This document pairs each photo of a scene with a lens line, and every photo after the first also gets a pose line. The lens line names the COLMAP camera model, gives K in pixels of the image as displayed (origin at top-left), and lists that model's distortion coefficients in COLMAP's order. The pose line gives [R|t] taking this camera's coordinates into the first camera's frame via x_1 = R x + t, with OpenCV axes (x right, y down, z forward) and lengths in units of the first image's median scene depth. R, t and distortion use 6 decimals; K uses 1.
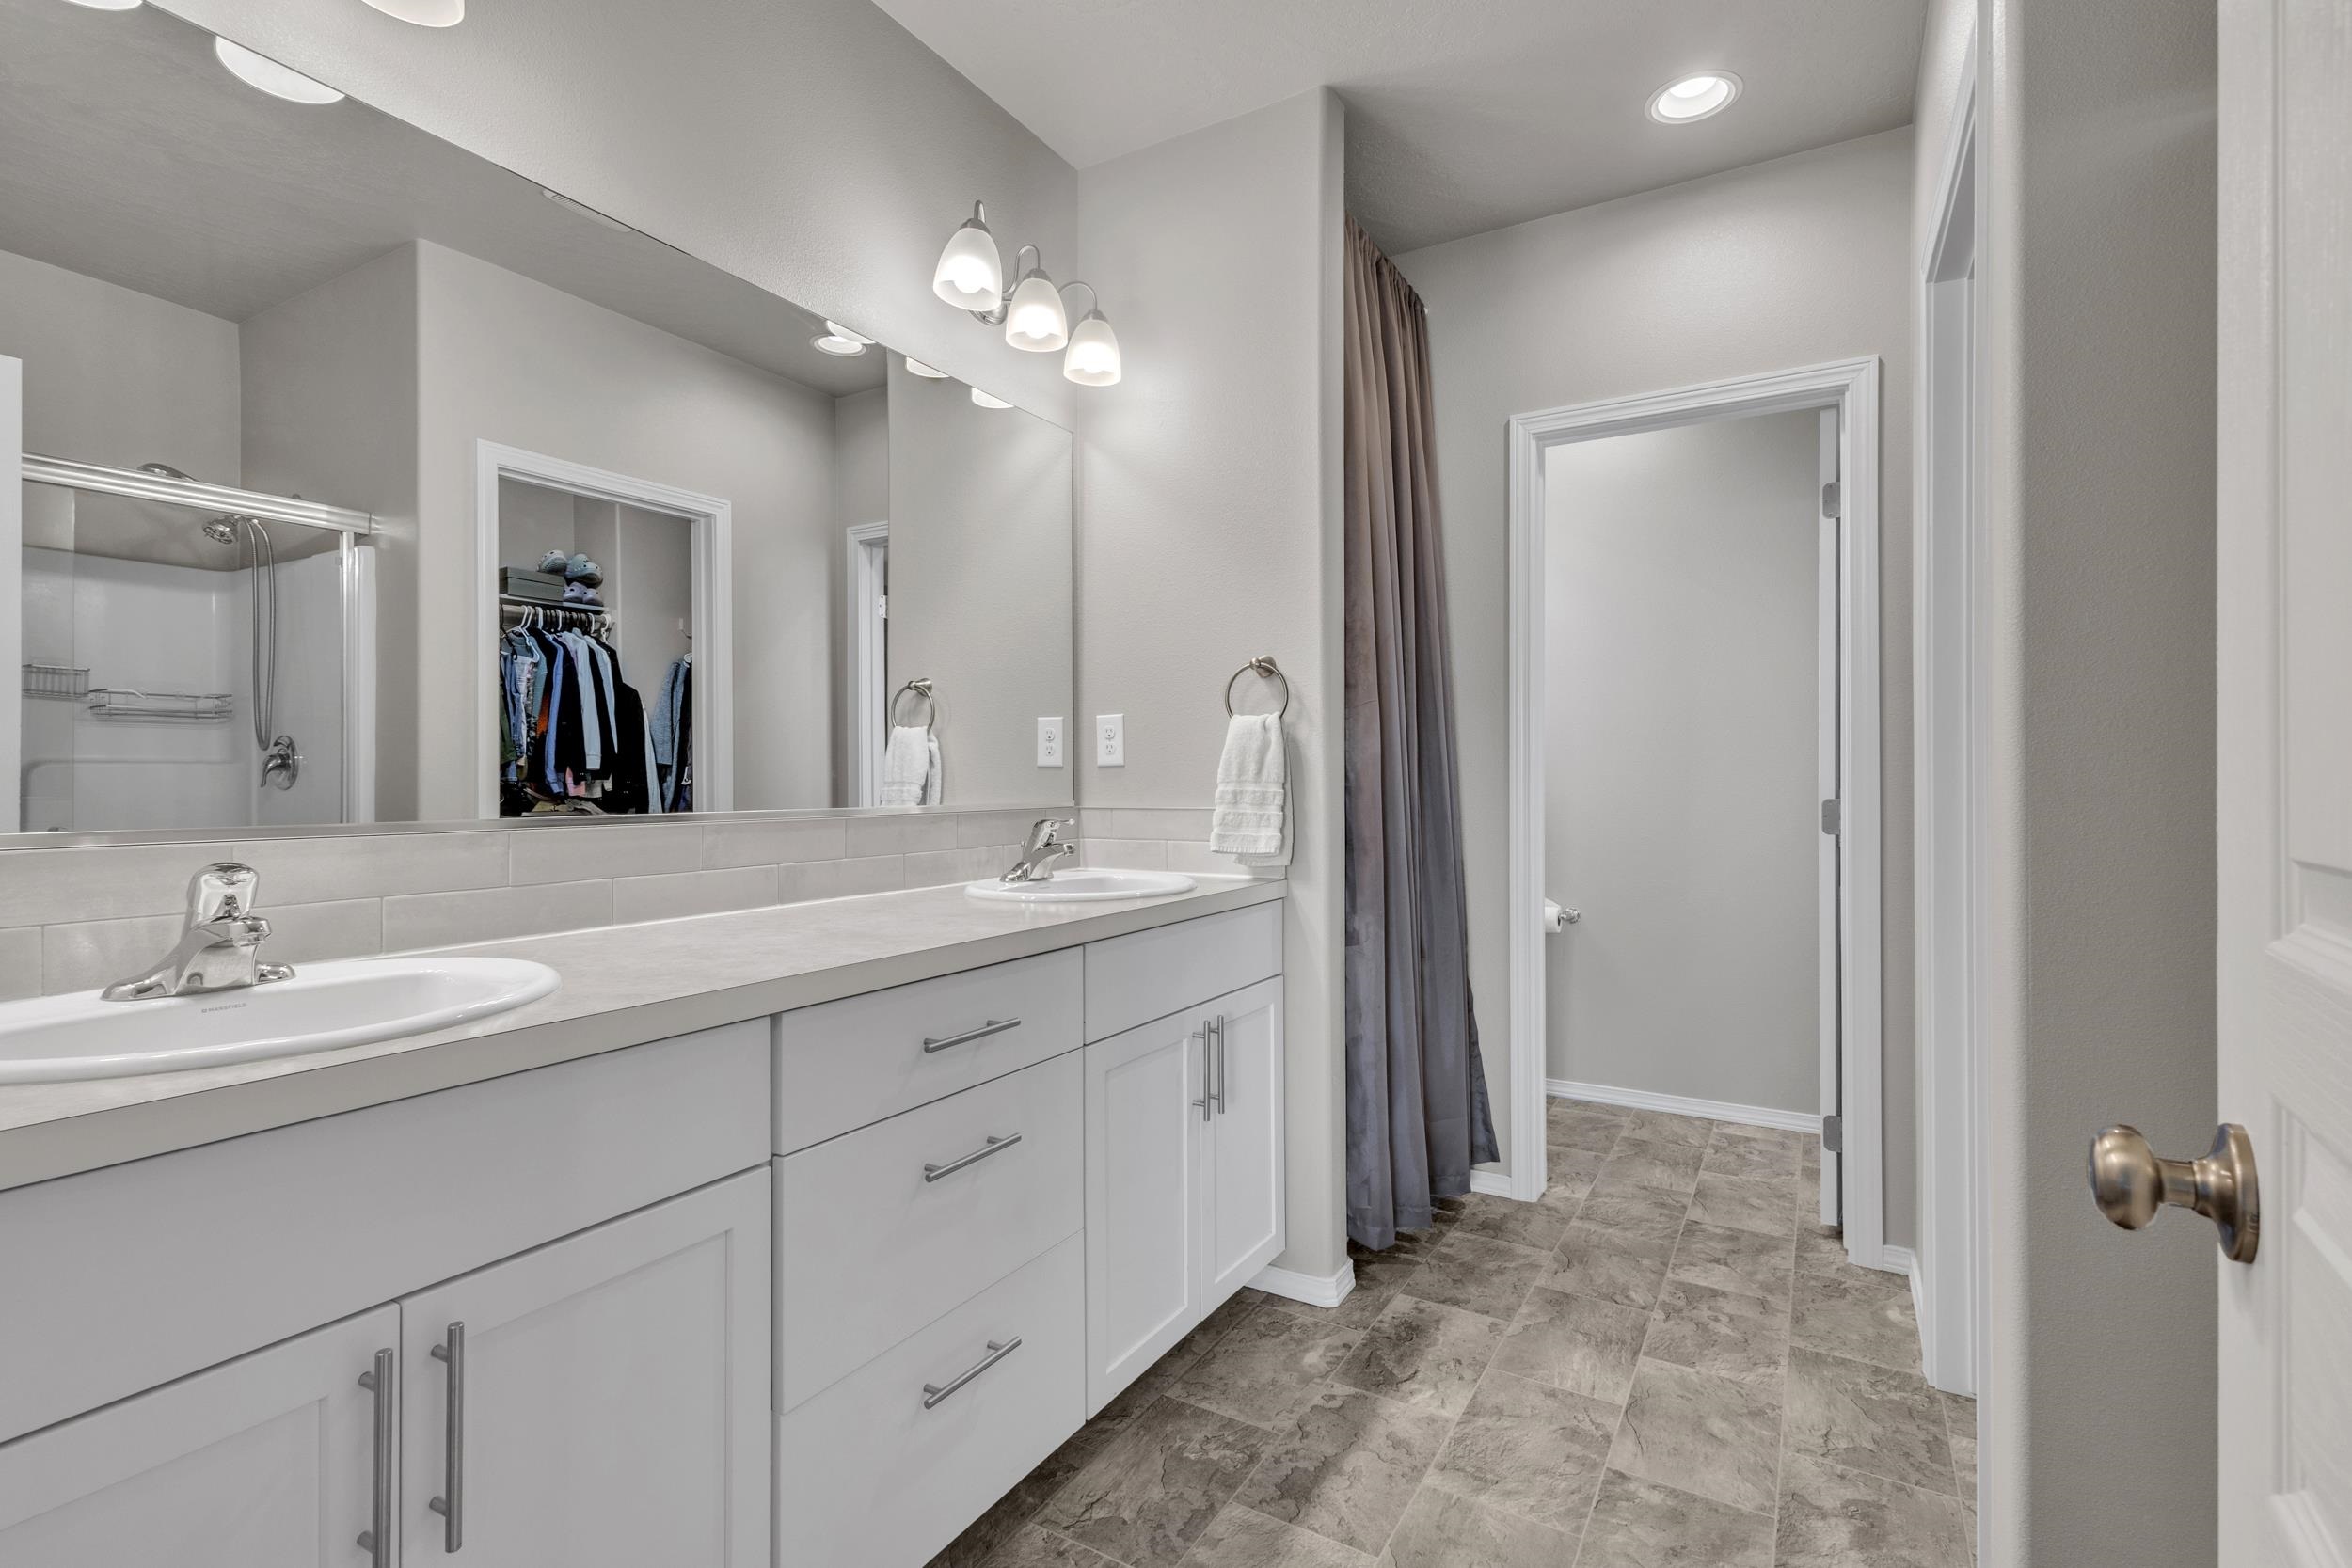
lens RADIAL K [[1095.6, 0, 1130.8], [0, 1095.6, 790.8], [0, 0, 1]] dist [0.013857, -0.003482]
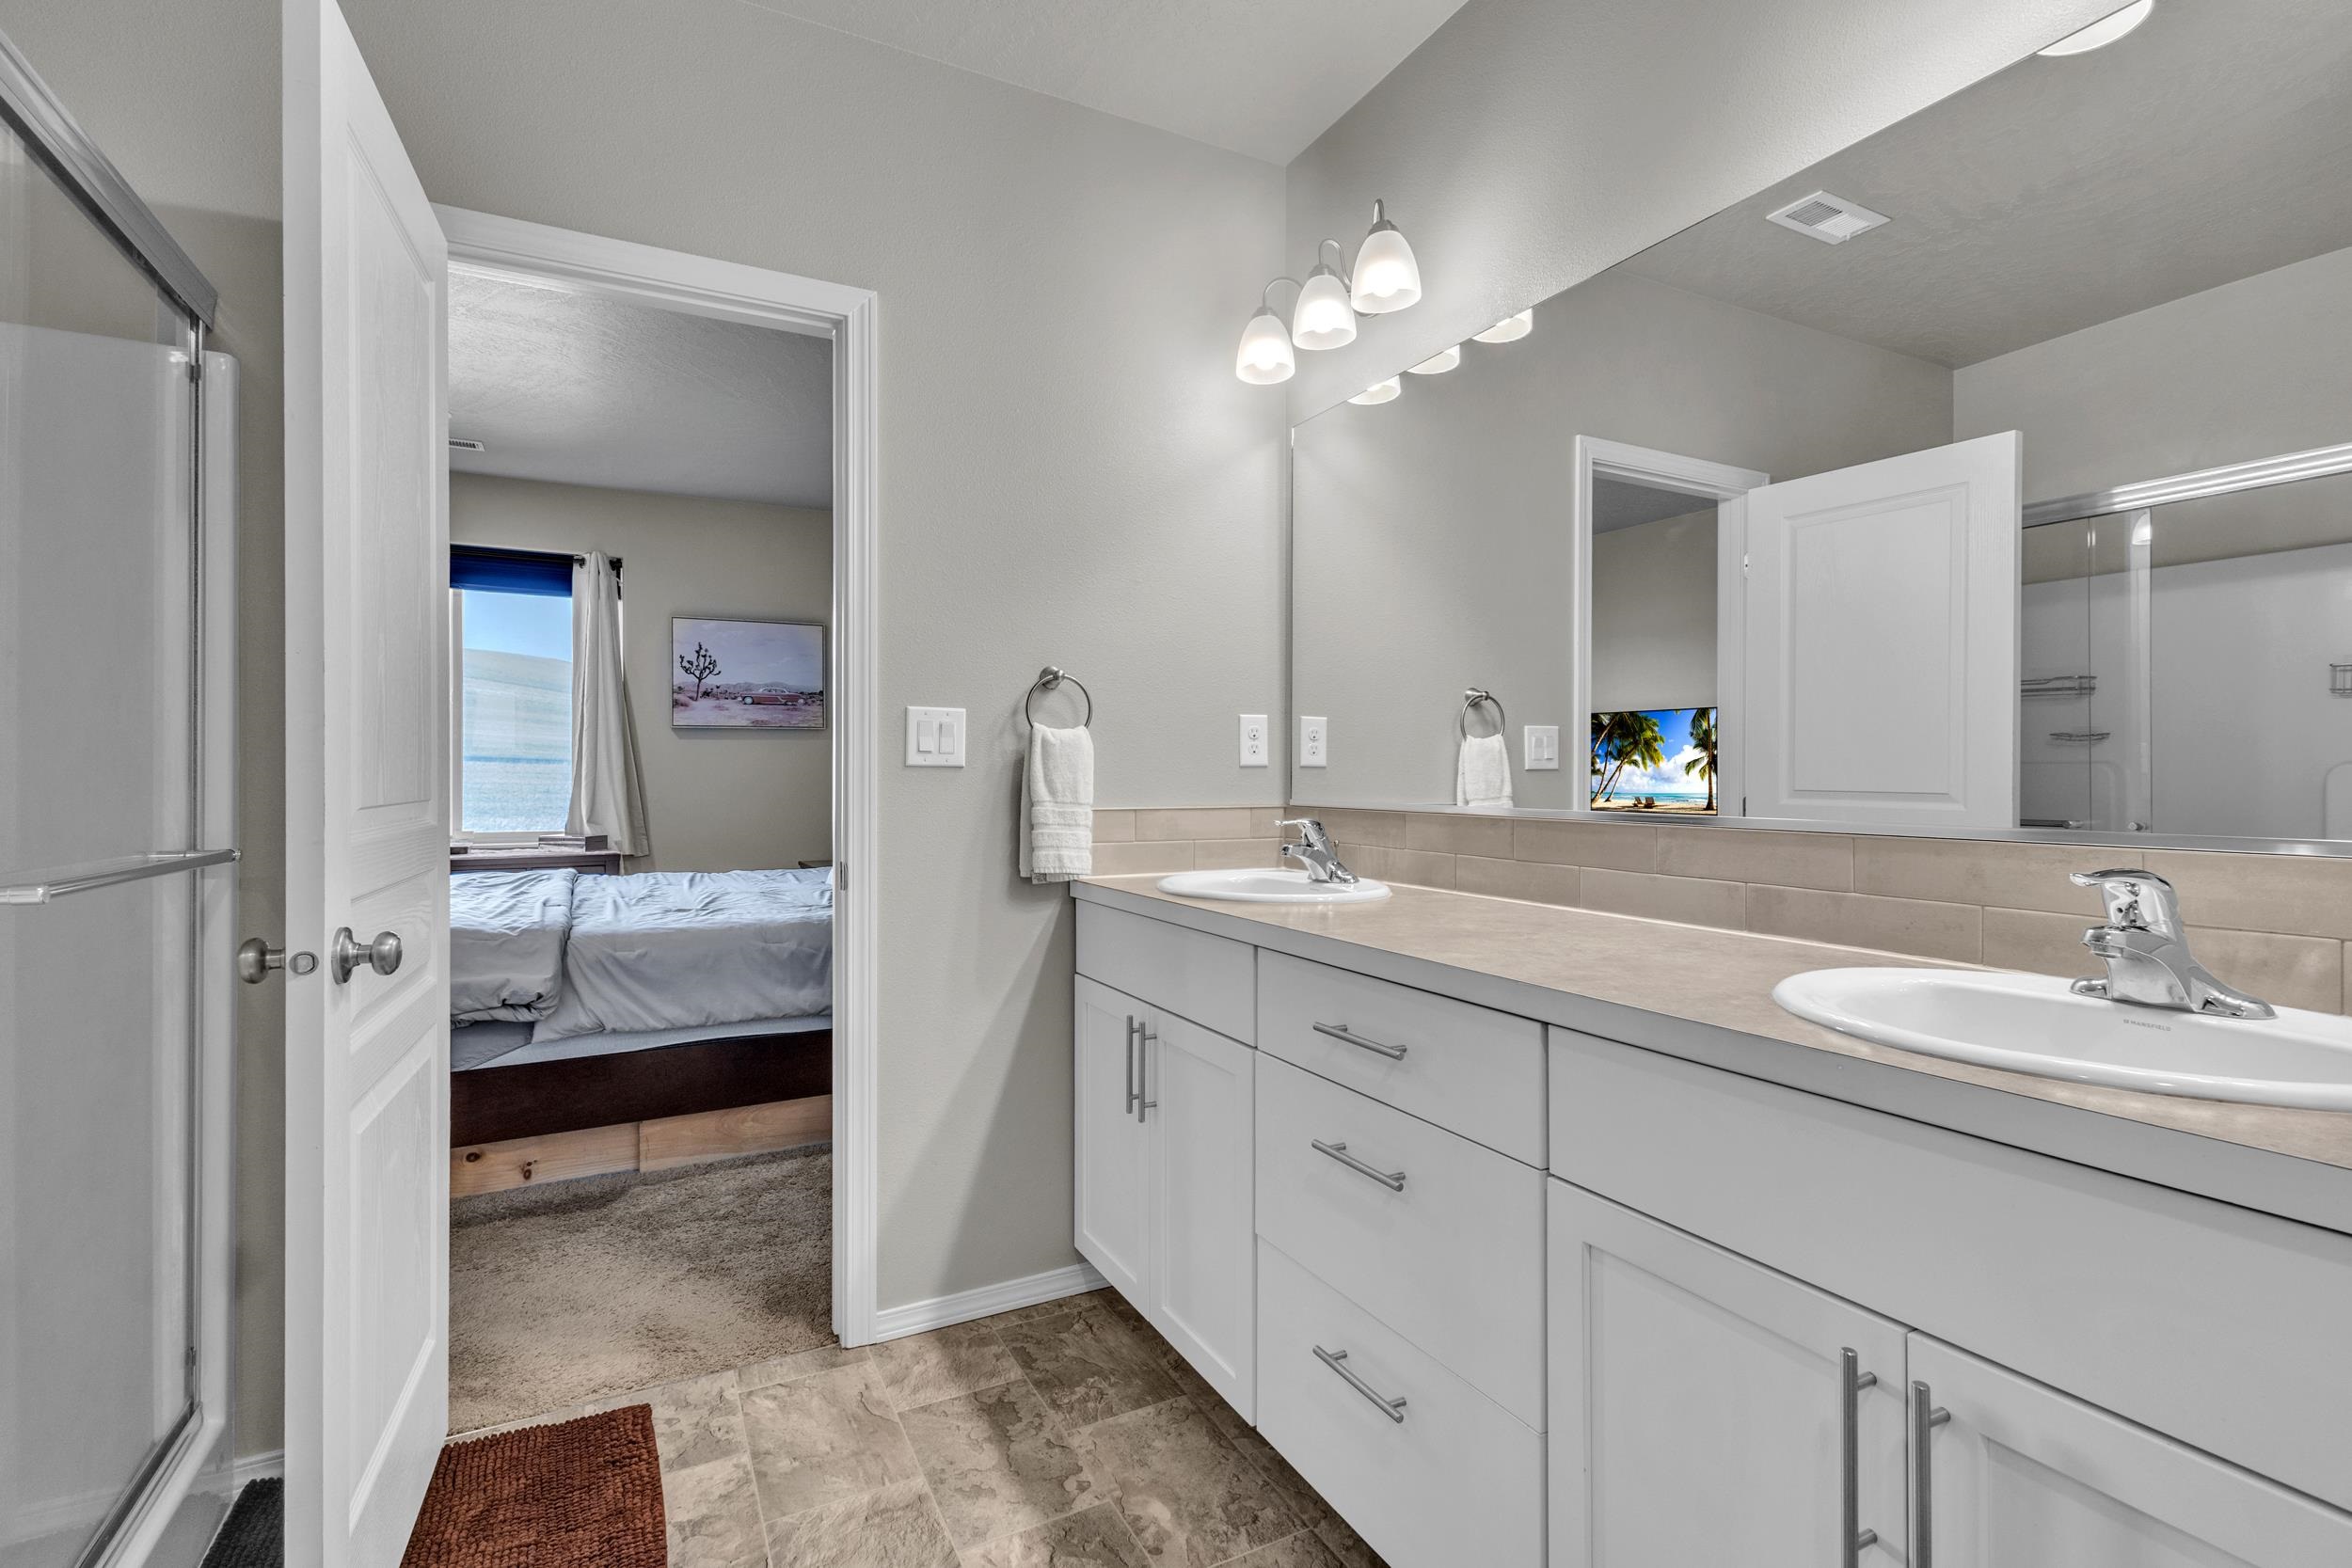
lens RADIAL K [[1095.6, 0, 1129.7], [0, 1095.6, 770.4], [0, 0, 1]] dist [0.013857, -0.003482]
pose [[-0.523359, -0.002228, -0.852109, 0.919881], [-0.017851, 0.999806, 0.008349, -0.026686], [0.851925, 0.019581, -0.523297, 1.491956]]
